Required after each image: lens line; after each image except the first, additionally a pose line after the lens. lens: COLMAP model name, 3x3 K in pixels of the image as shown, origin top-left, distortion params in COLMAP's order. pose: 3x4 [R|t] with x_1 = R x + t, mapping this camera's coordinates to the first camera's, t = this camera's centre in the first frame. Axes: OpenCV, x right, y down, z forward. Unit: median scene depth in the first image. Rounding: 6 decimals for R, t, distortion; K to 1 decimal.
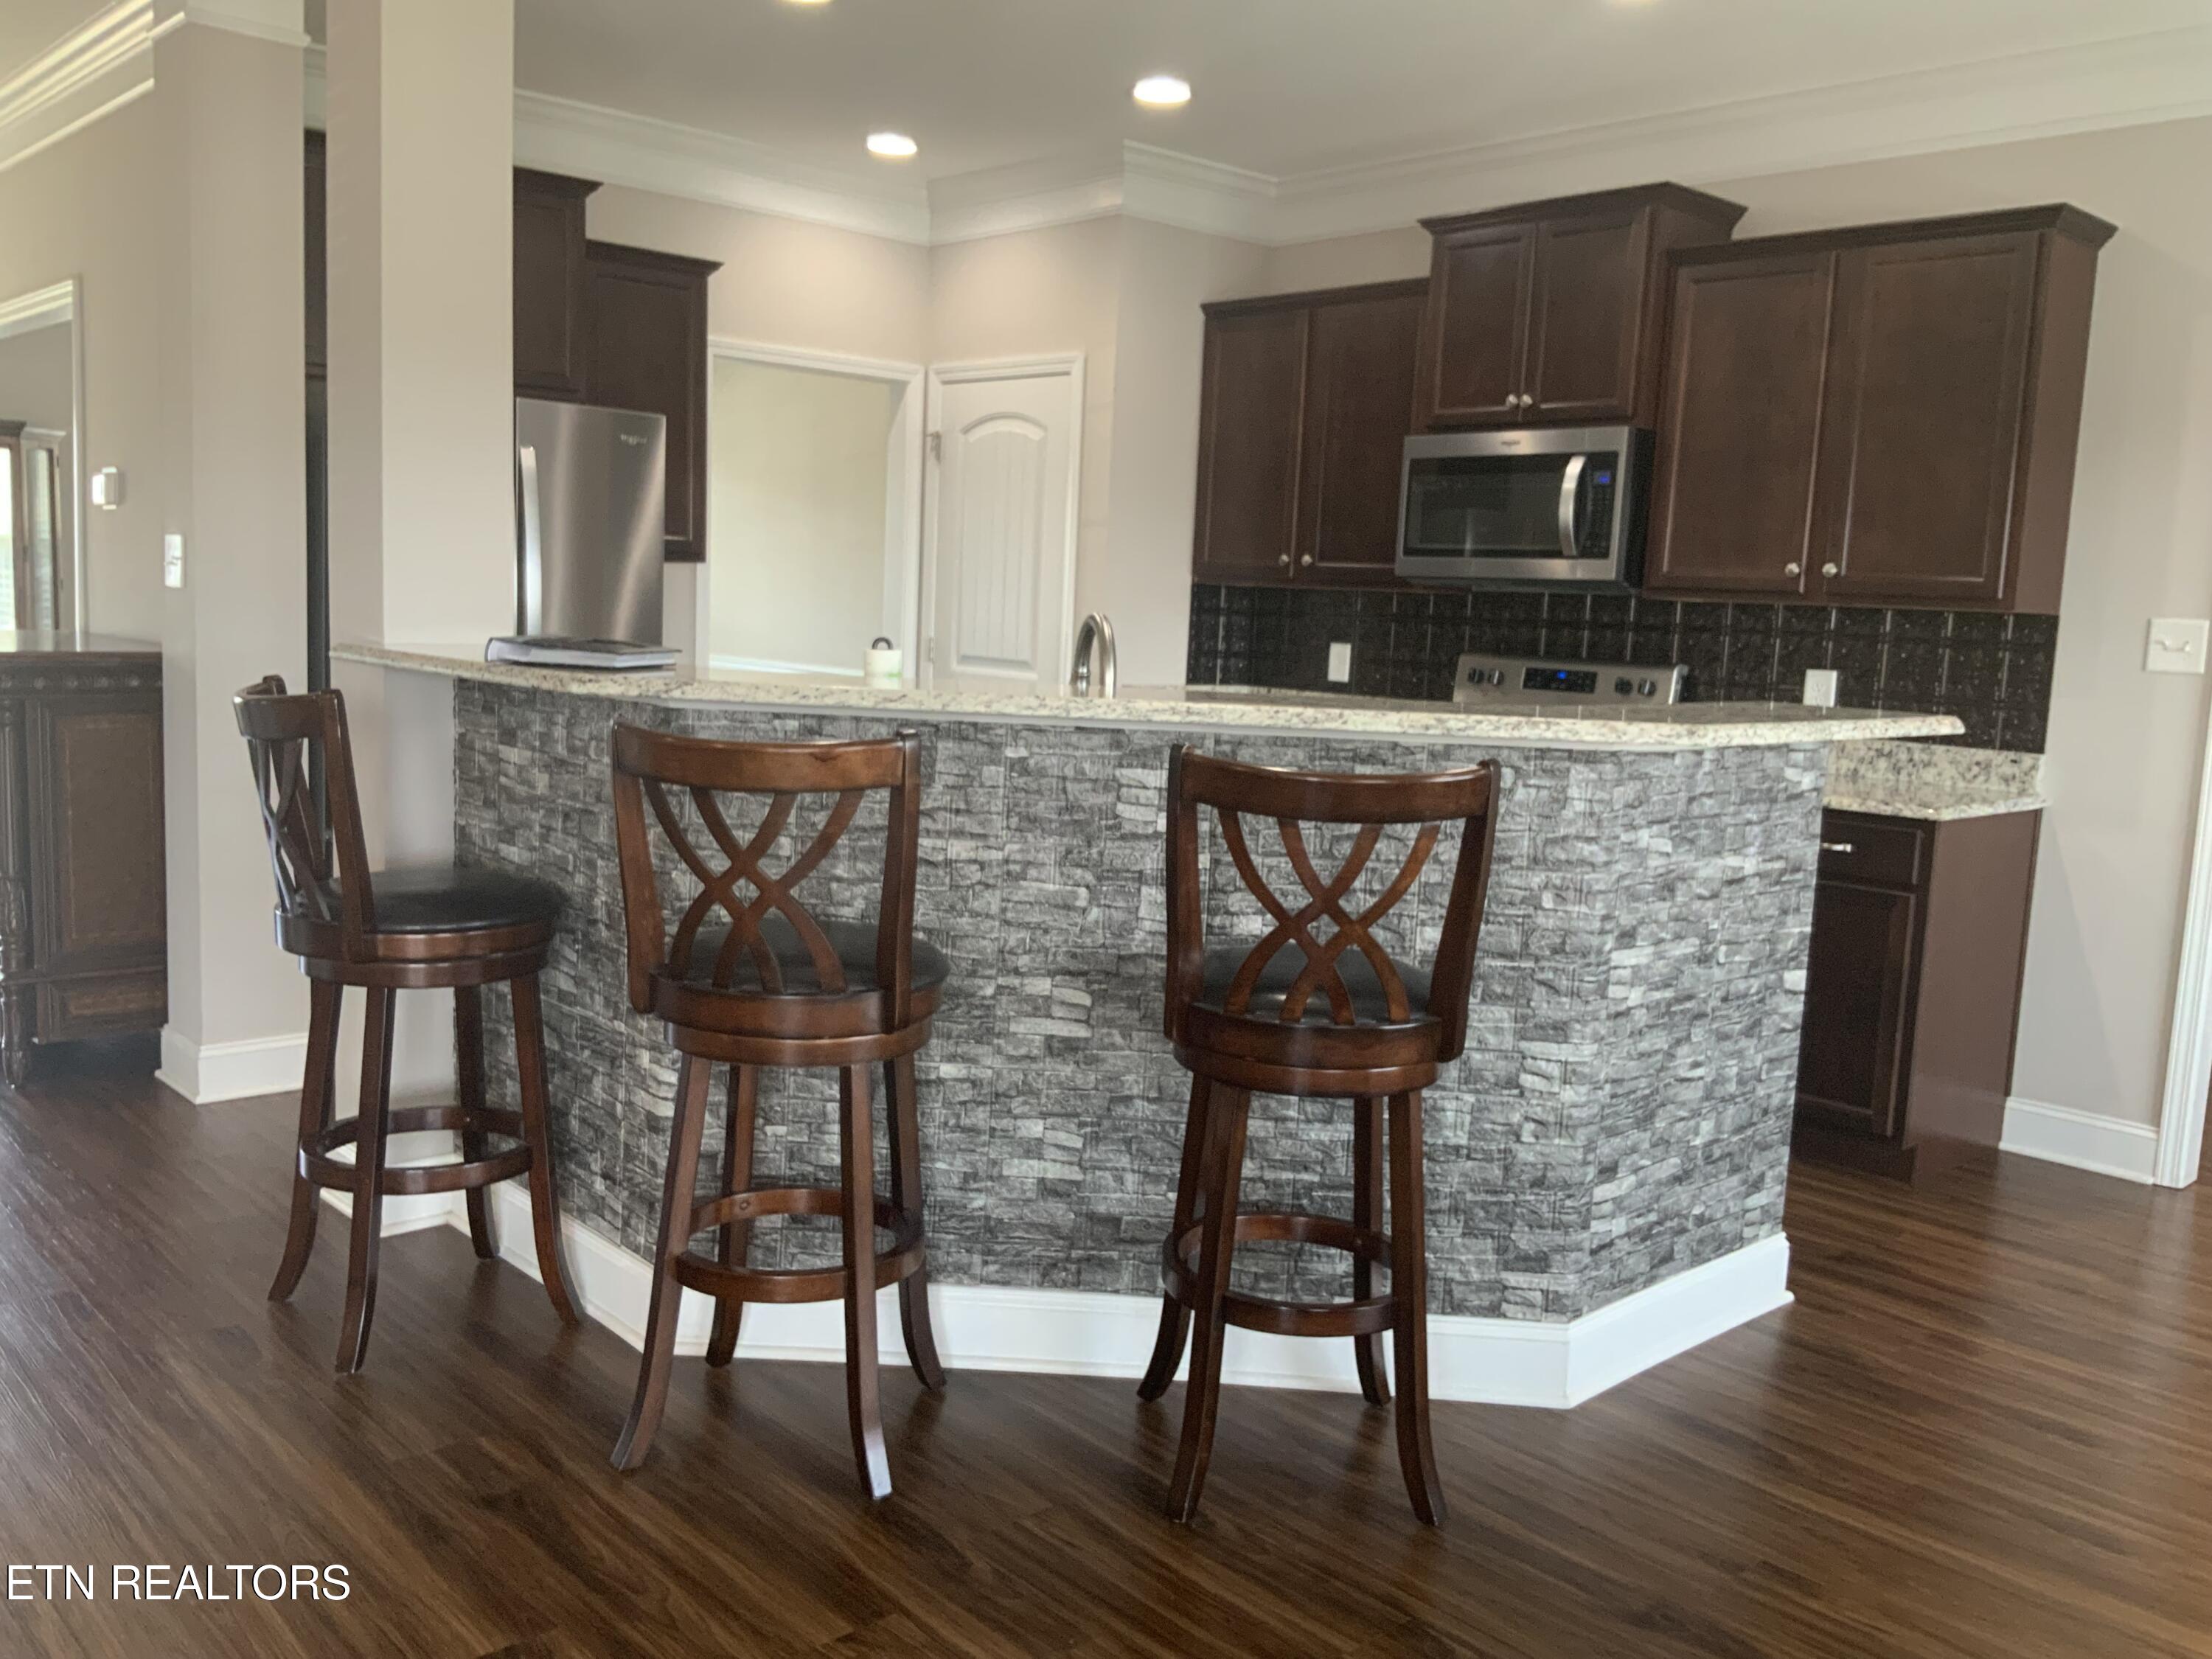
lens RADIAL K [[1860.6, 0, 1106.0], [0, 1860.6, 829.5], [0, 0, 1]] dist [0.039429, -0.001764]
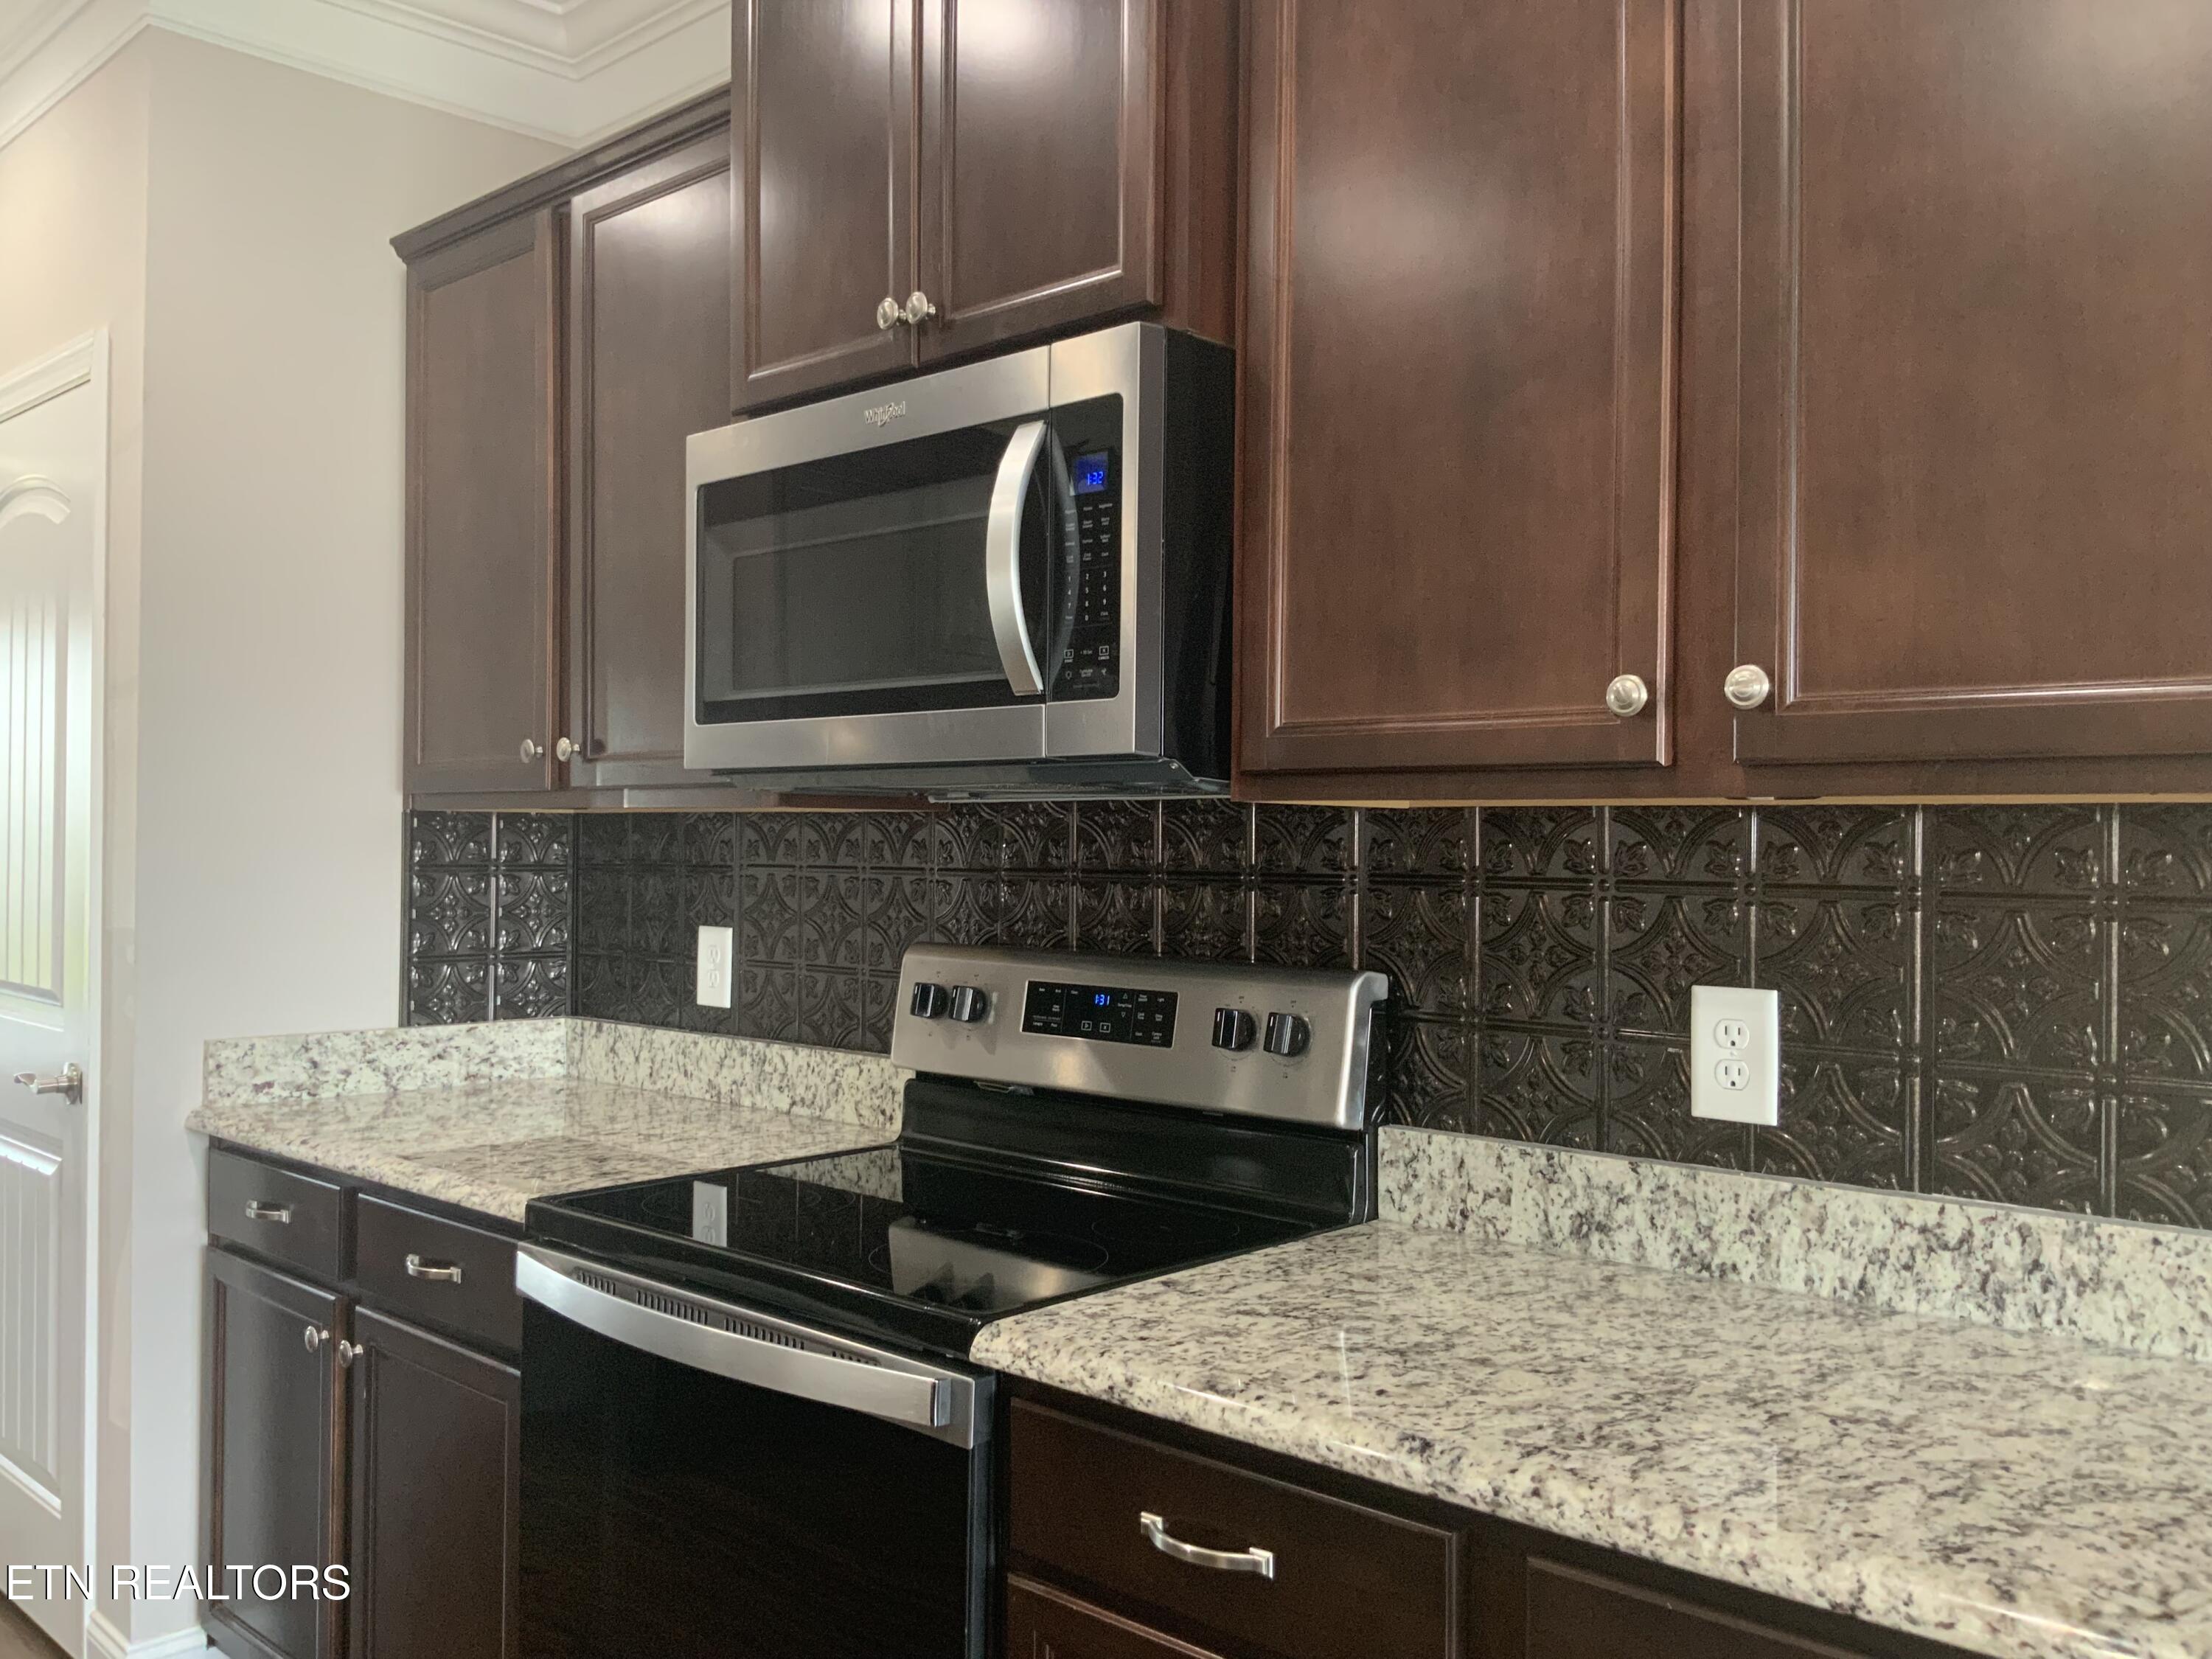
lens RADIAL K [[1860.6, 0, 1106.0], [0, 1860.6, 829.5], [0, 0, 1]] dist [0.039429, -0.001764]
pose [[0.996683, -0.039334, 0.071252, 0.233879], [0.047943, 0.991191, -0.123455, -0.074644], [-0.065768, 0.126462, 0.989789, 0.637493]]
